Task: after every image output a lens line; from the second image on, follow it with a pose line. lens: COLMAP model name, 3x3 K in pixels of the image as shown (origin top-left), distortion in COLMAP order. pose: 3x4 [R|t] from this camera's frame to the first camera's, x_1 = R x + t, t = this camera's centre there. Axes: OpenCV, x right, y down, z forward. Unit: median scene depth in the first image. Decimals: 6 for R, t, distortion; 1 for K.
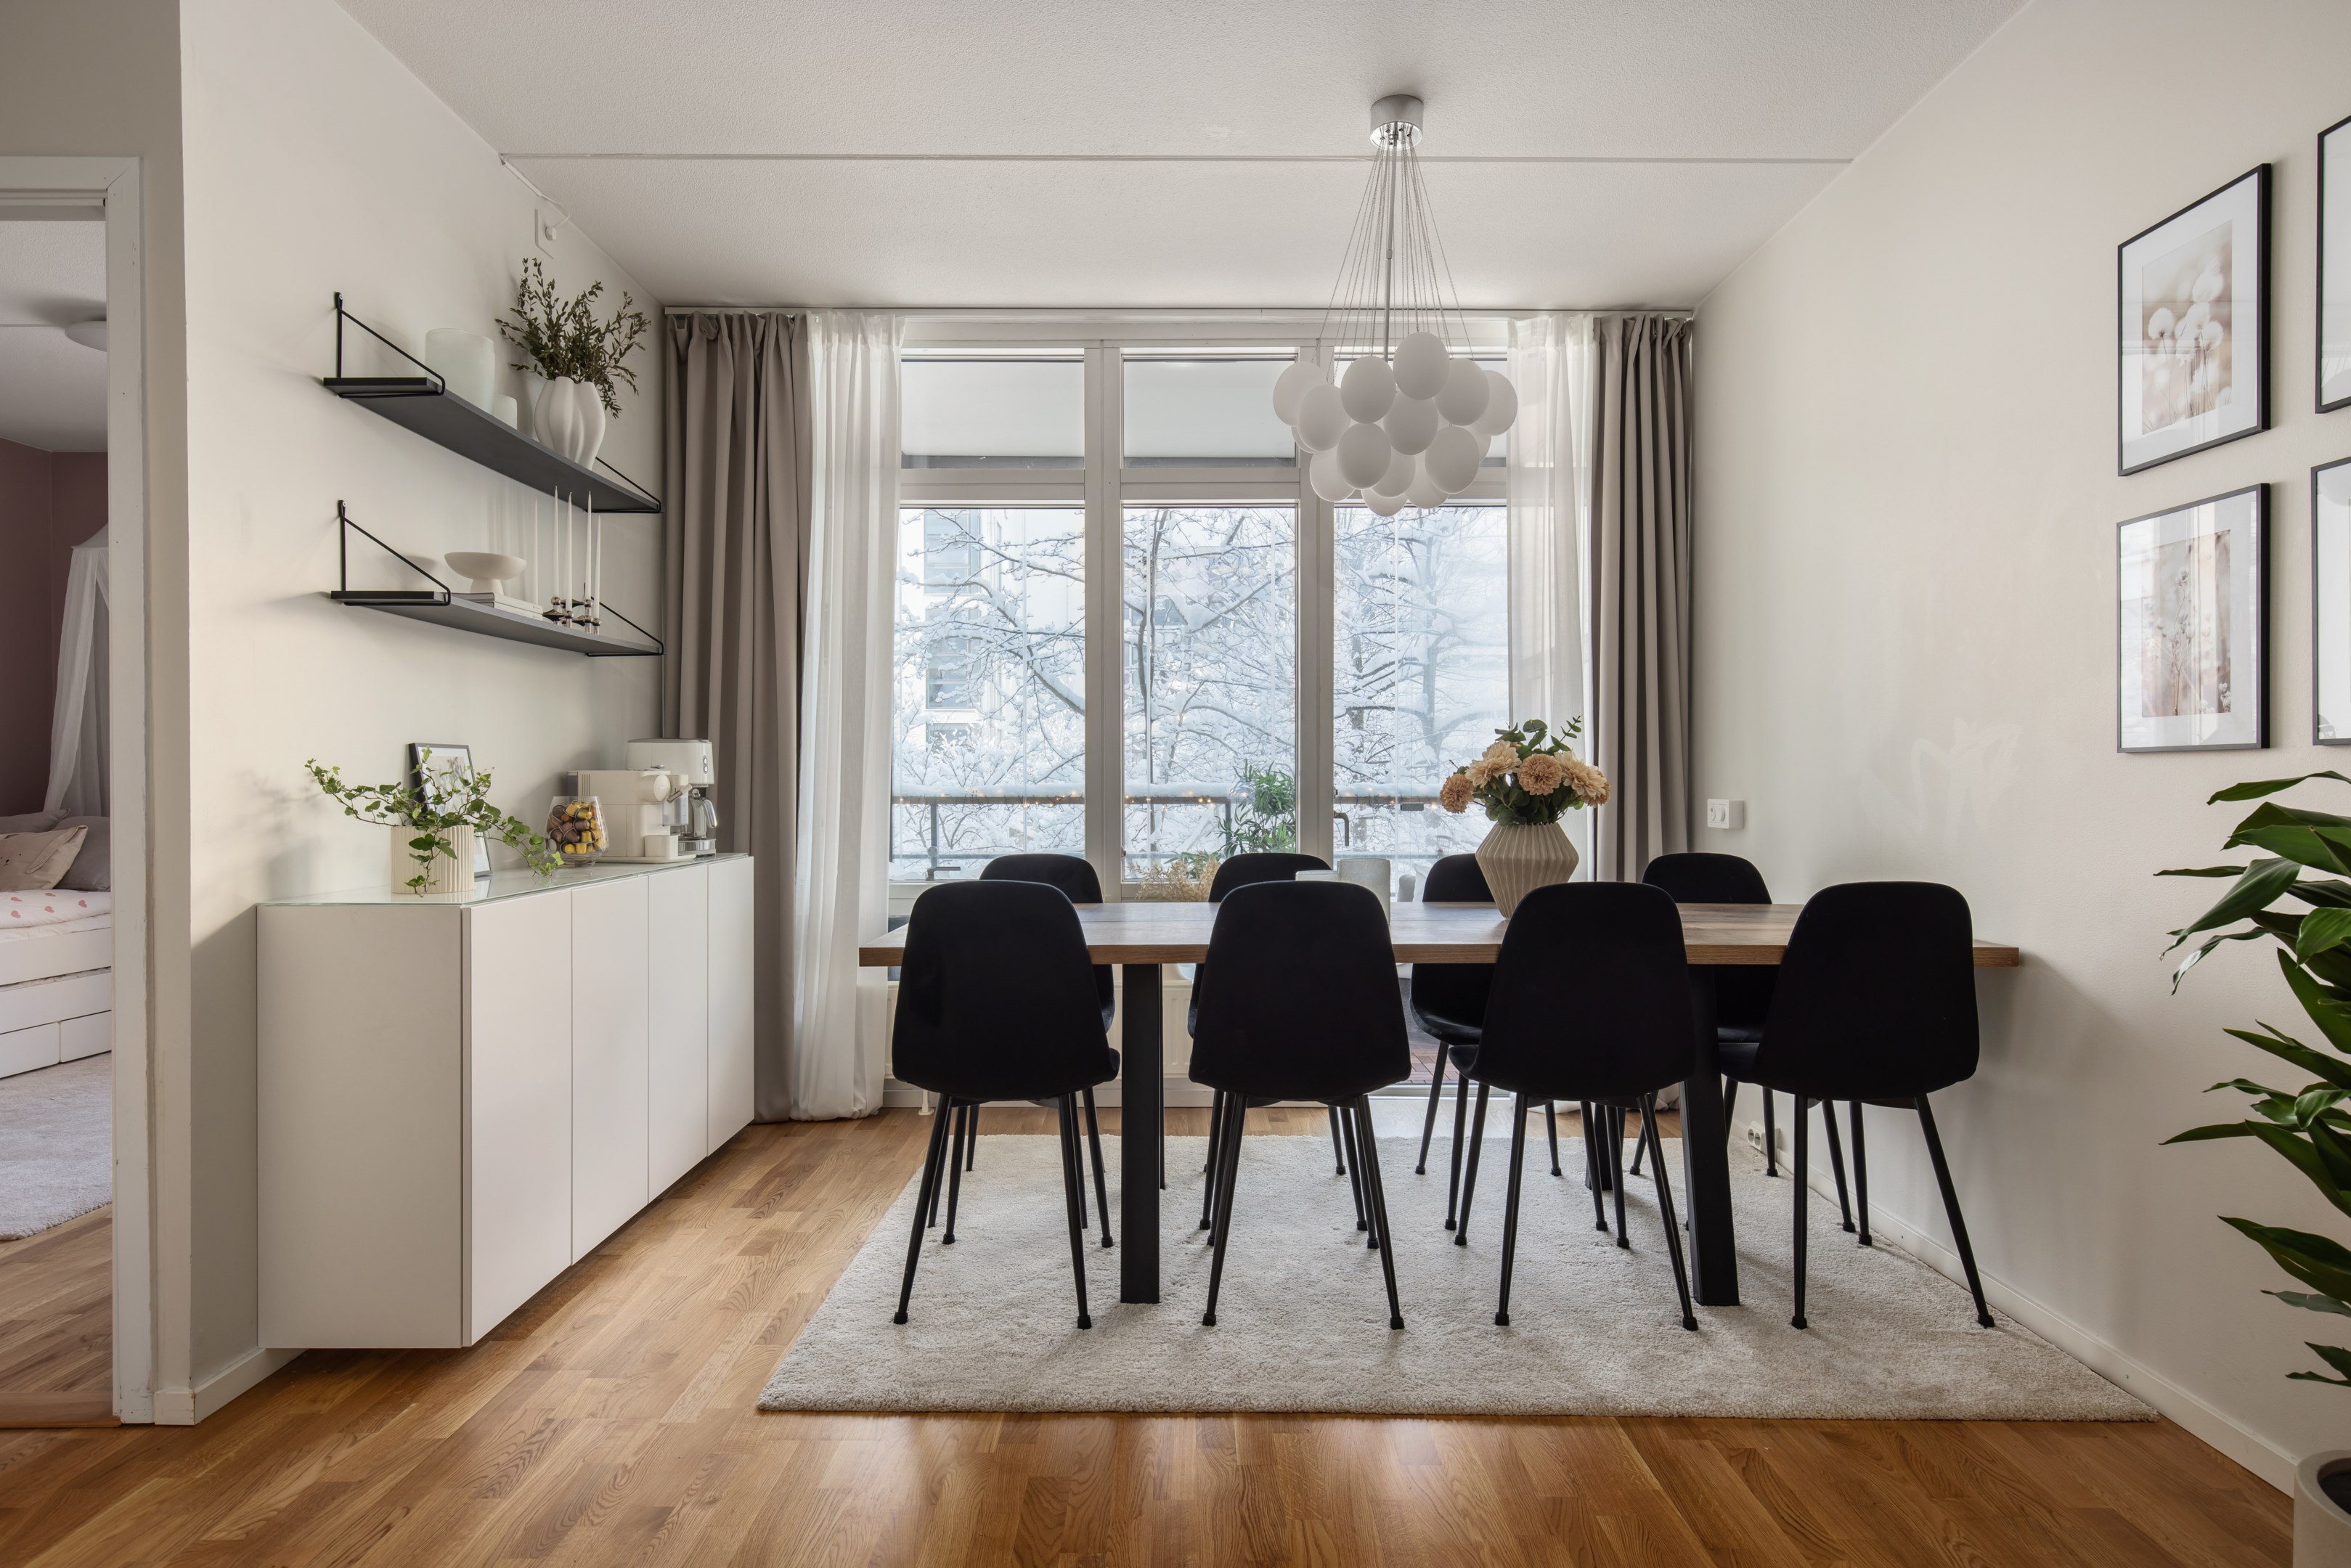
lens RADIAL K [[1300.7, 0, 1166.2], [0, 1300.7, 787.9], [0, 0, 1]] dist [0.004208, -0.000824]
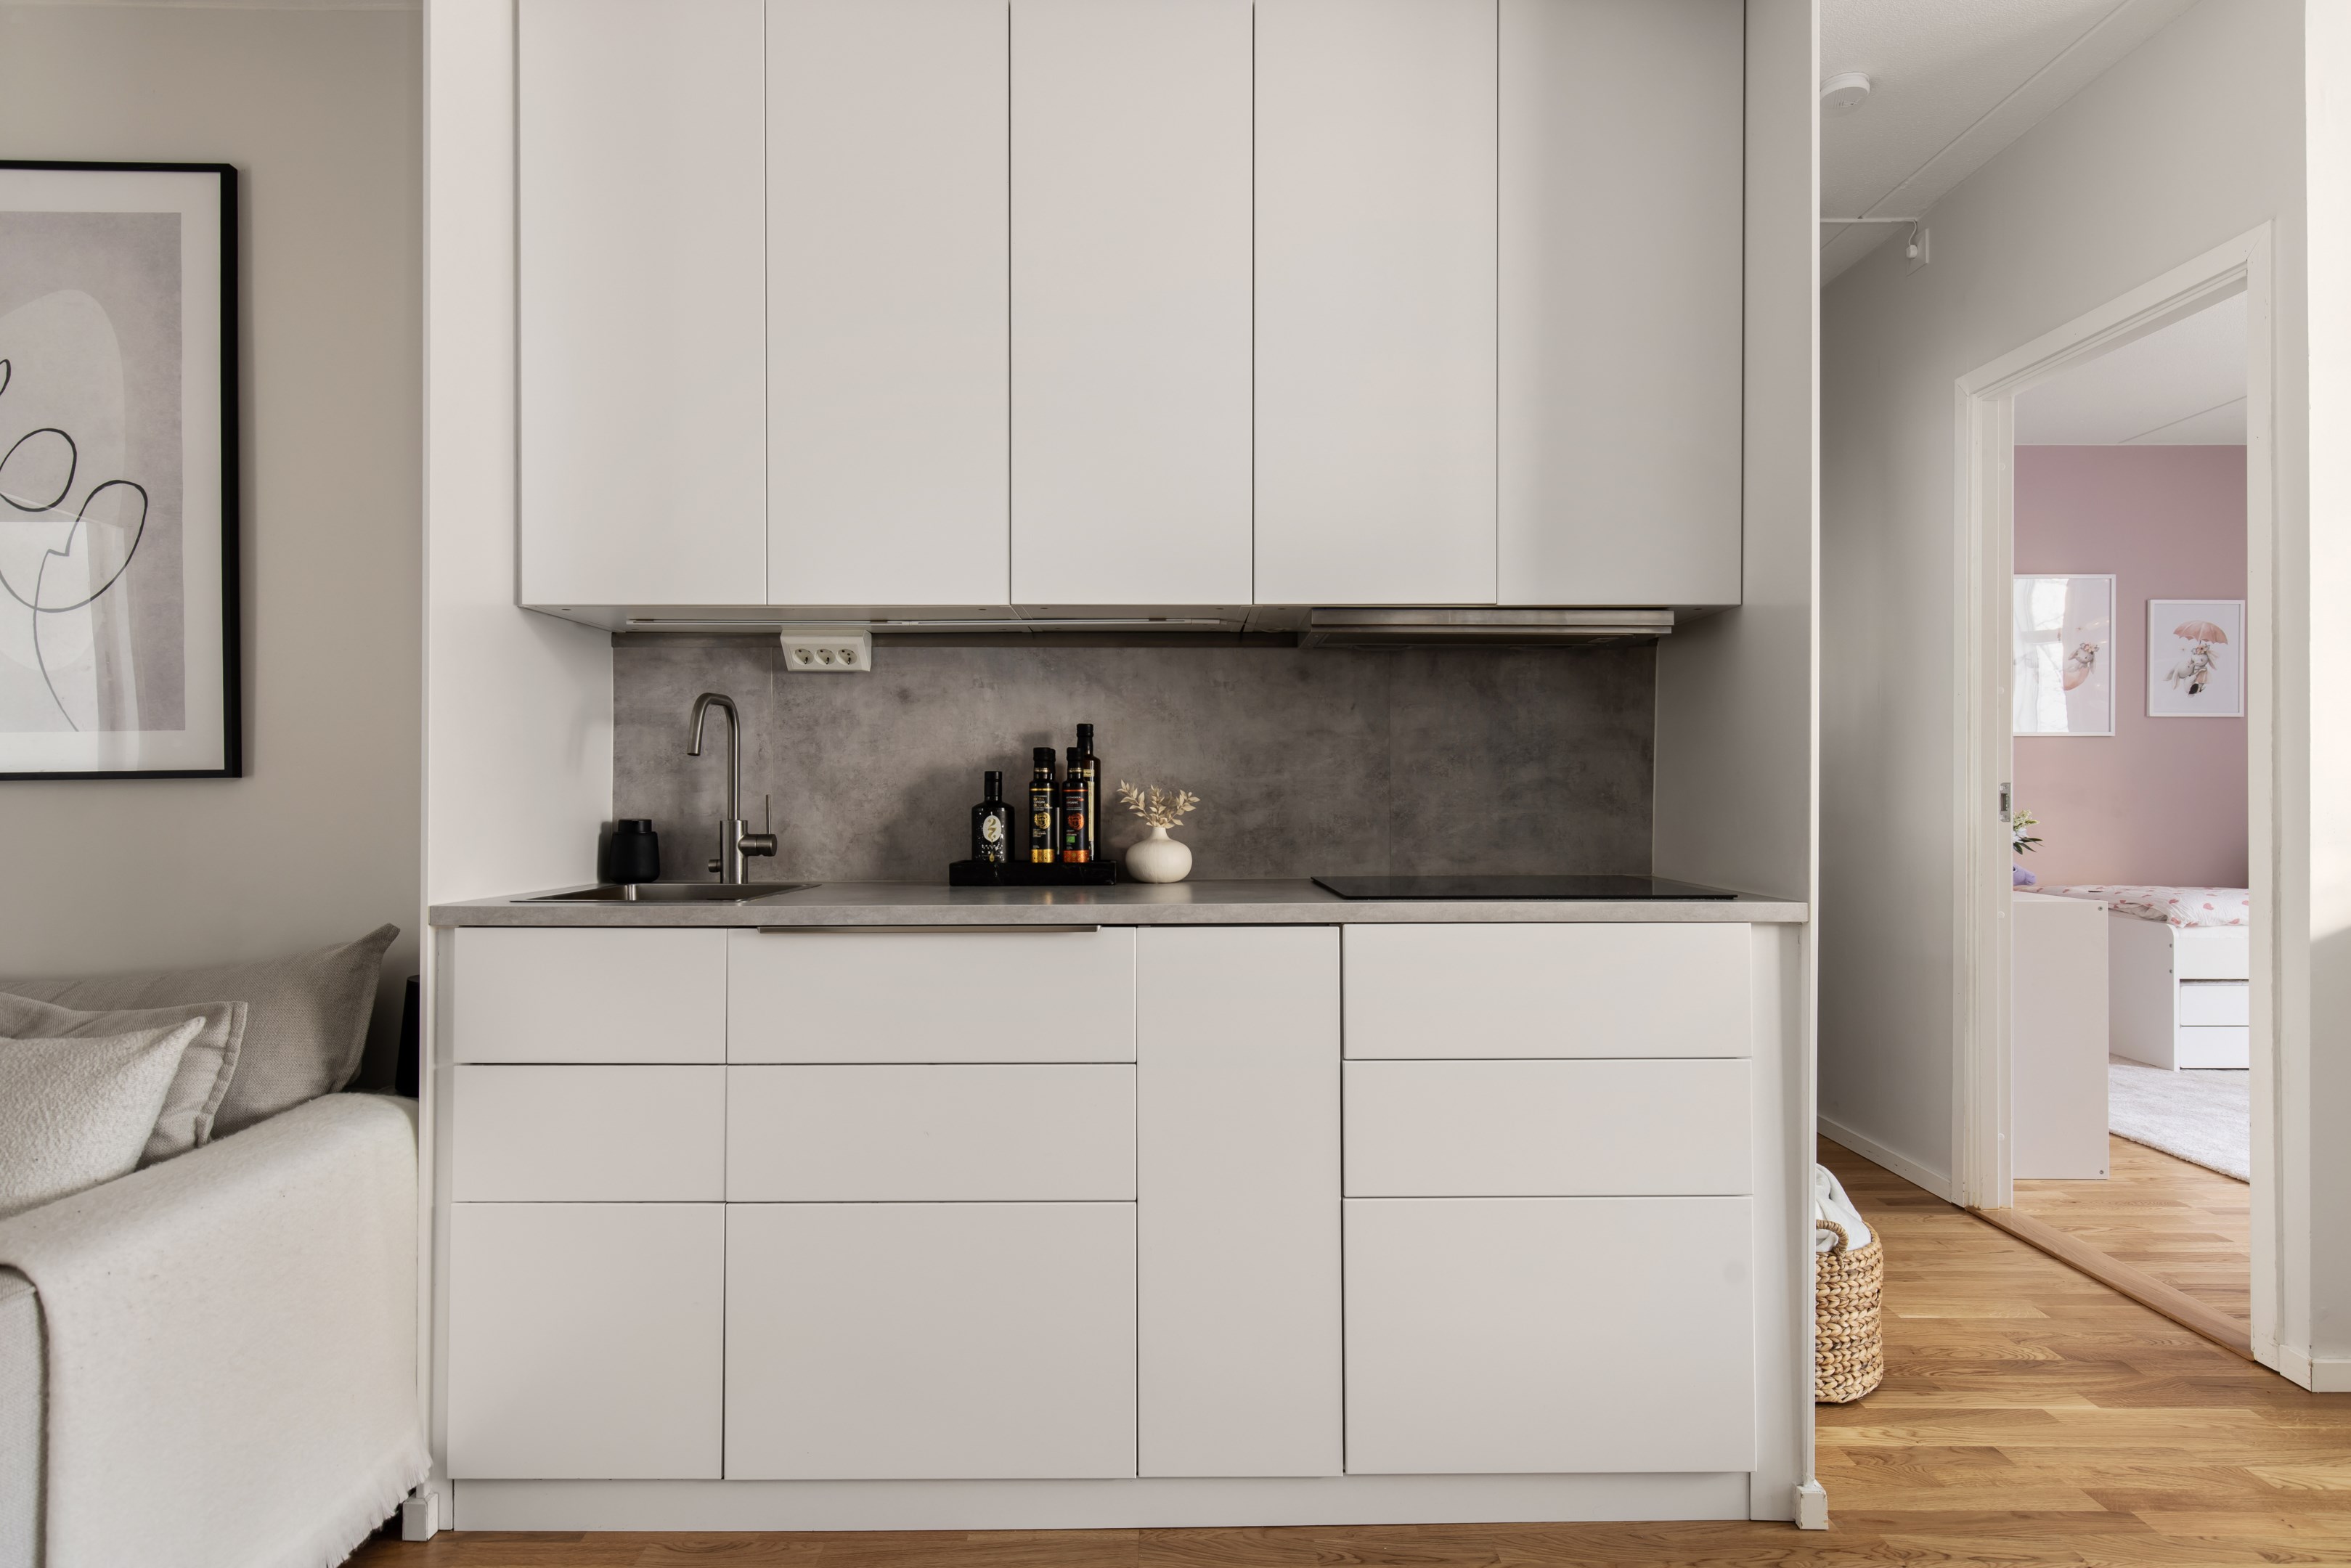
lens RADIAL K [[1300.7, 0, 1197.1], [0, 1300.7, 789.2], [0, 0, 1]] dist [0.004208, -0.000824]
pose [[0.011794, 0.003011, -0.999926, 0.193581], [-0.003016, 0.999991, 0.002976, -0.001438], [0.999926, 0.002981, 0.011803, 0.050052]]
